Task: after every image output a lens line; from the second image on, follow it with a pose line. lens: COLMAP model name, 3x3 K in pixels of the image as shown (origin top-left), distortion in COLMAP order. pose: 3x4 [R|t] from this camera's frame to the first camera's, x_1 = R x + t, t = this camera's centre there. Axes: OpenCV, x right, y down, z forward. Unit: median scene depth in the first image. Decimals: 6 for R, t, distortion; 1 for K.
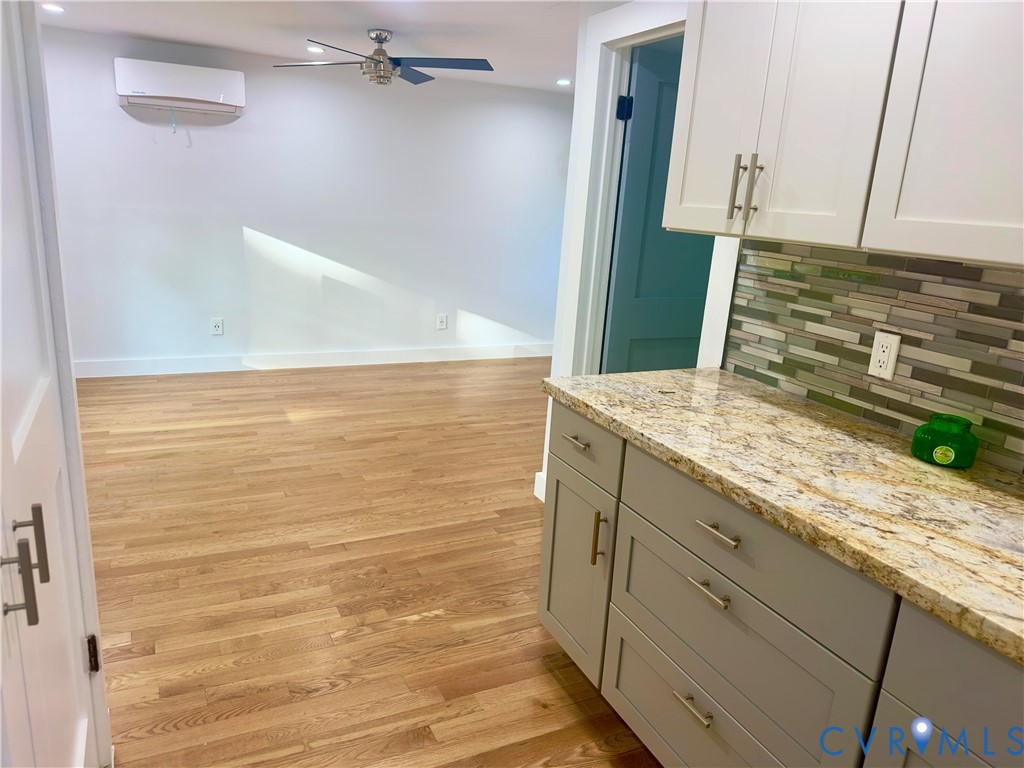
lens RADIAL K [[716.3, 0, 507.5], [0, 716.3, 388.3], [0, 0, 1]] dist [0.079537, -0.108059]
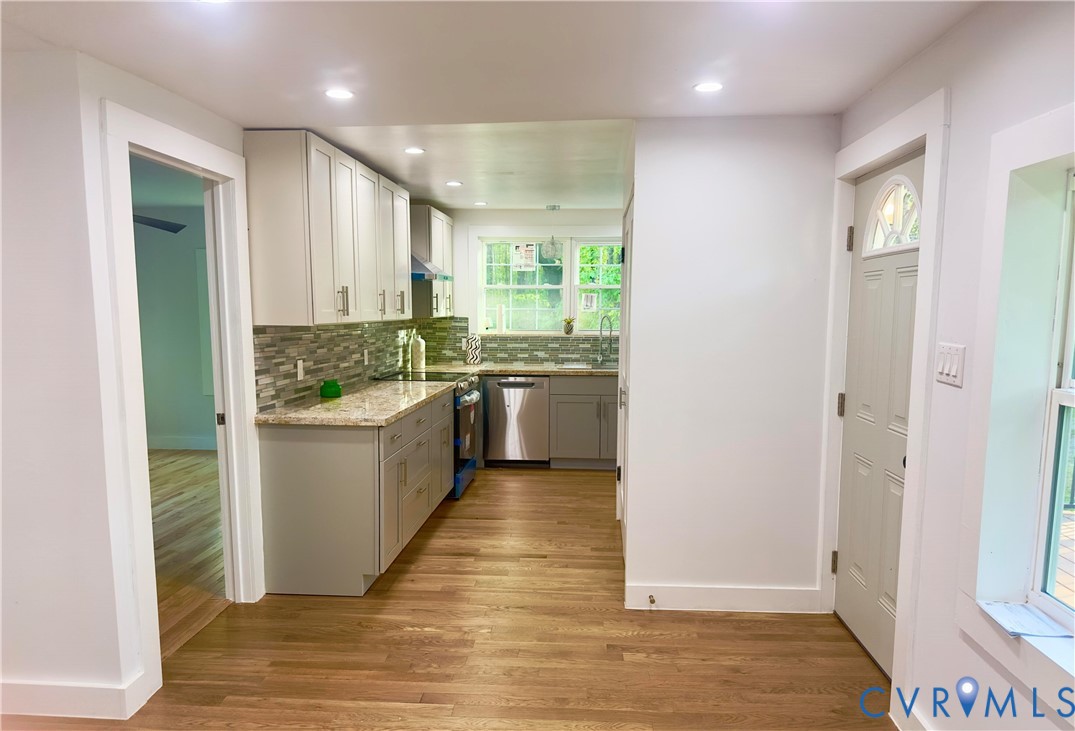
lens RADIAL K [[754.7, 0, 541.1], [0, 754.7, 405.7], [0, 0, 1]] dist [0.062465, -0.123898]
pose [[-0.871325, -0.125614, 0.474357, -0.600149], [0.071343, 0.923980, 0.375727, -0.369241], [-0.485493, 0.361222, -0.796125, 1.220084]]
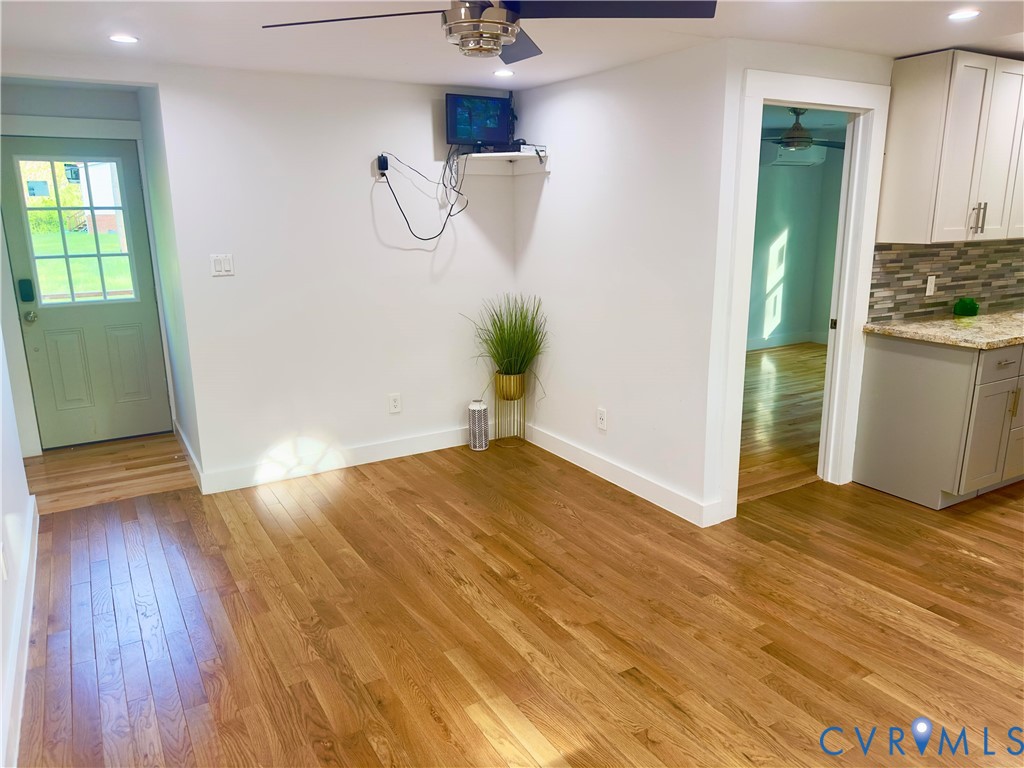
lens RADIAL K [[716.3, 0, 507.5], [0, 716.3, 388.3], [0, 0, 1]] dist [0.079537, -0.108059]
pose [[-0.086613, -0.288943, 0.953420, -0.797051], [0.264413, 0.916026, 0.301631, -0.383748], [-0.960512, 0.278222, -0.002940, 1.147773]]
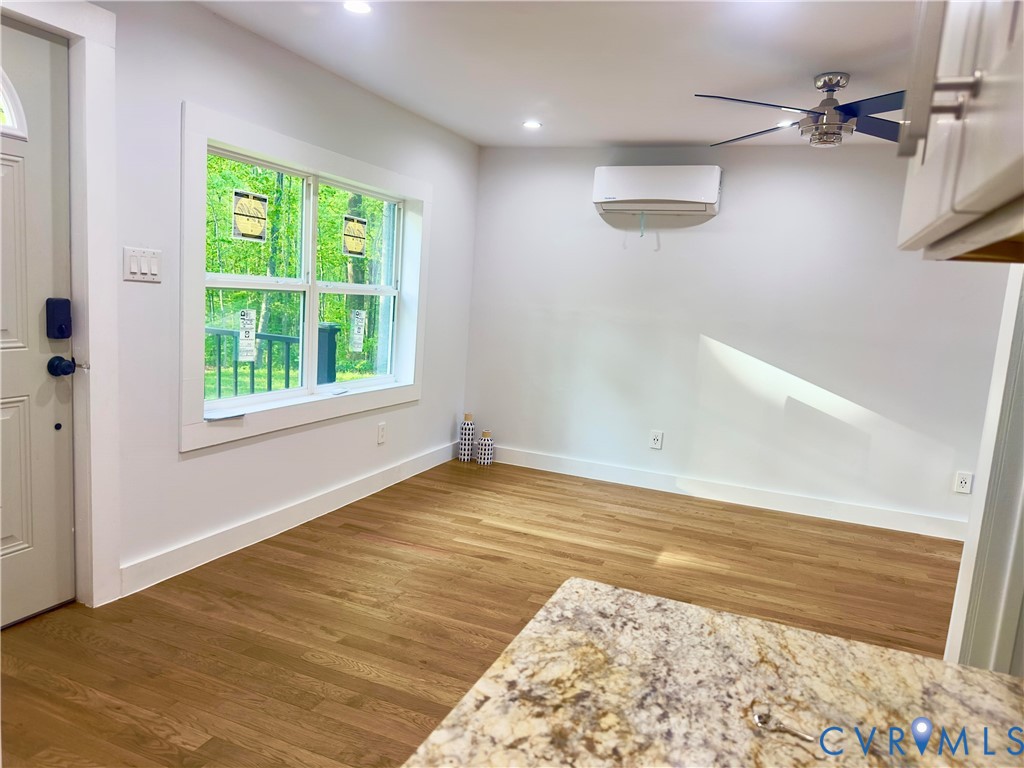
lens RADIAL K [[716.3, 0, 507.5], [0, 716.3, 388.3], [0, 0, 1]] dist [0.079537, -0.108059]
pose [[0.668104, 0.091027, -0.738479, 0.196795], [-0.221732, 0.971752, -0.080821, -0.047837], [0.710262, 0.217741, 0.669415, 0.355726]]
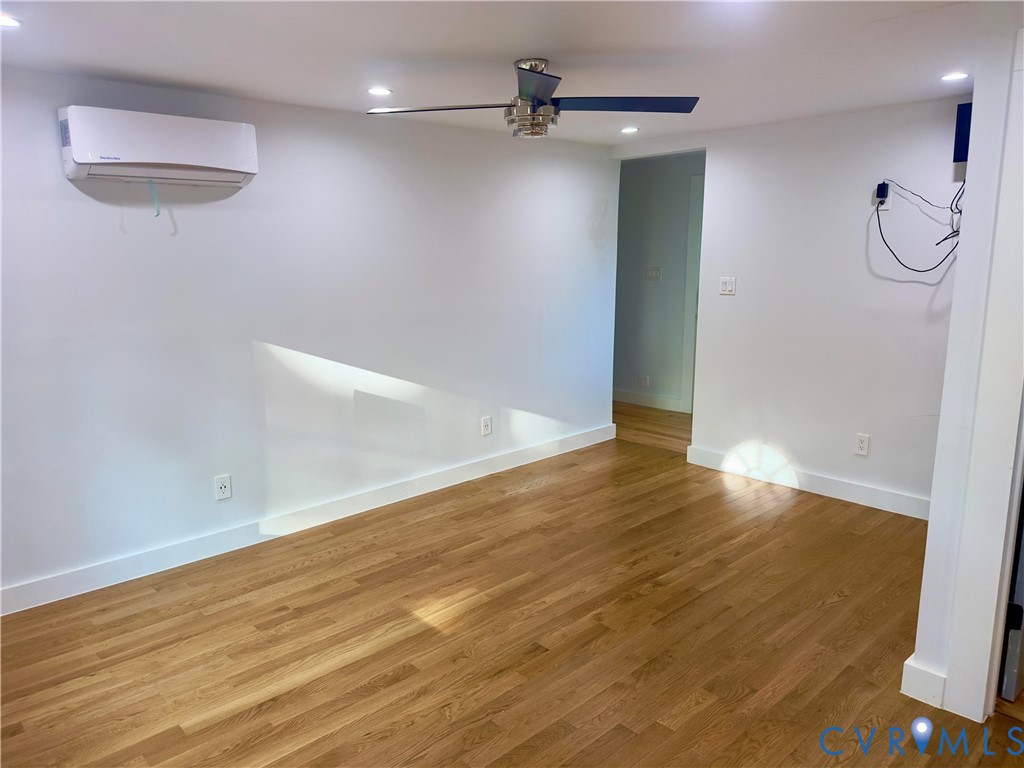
lens RADIAL K [[716.3, 0, 507.5], [0, 716.3, 388.3], [0, 0, 1]] dist [0.079537, -0.108059]
pose [[0.954374, -0.121386, 0.272829, -0.460818], [0.137760, 0.989591, -0.041608, -0.161710], [-0.264938, 0.077295, 0.961162, 0.378122]]
